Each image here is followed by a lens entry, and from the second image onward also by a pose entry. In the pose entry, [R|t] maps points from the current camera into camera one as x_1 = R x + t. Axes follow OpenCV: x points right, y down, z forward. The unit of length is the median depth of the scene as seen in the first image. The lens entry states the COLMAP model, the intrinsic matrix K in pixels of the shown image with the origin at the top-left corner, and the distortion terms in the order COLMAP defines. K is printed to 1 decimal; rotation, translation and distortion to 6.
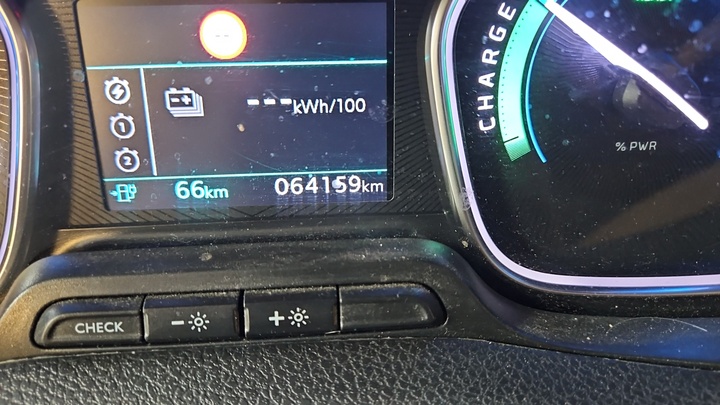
lens RADIAL K [[480.8, 0, 358.3], [0, 480.8, 206.5], [0, 0, 1]] dist [0.019683, -0.026768]
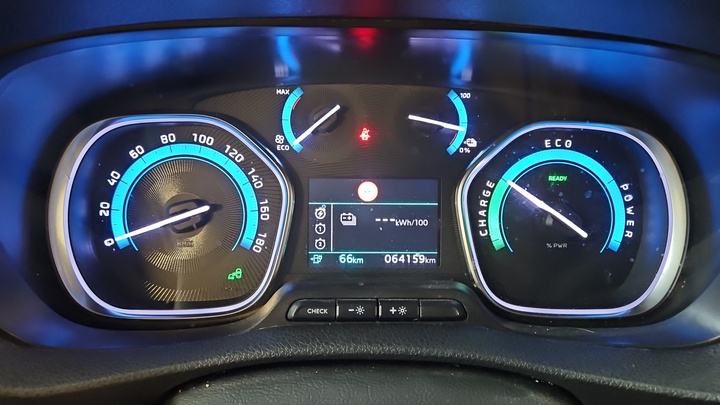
lens RADIAL K [[480.8, 0, 357.5], [0, 480.8, 202.1], [0, 0, 1]] dist [0.019683, -0.026768]
pose [[0.998951, 0.025164, -0.038251, -0.228309], [-0.034689, 0.961231, -0.273554, 0.319302], [0.029884, 0.274594, 0.961096, -1.175583]]
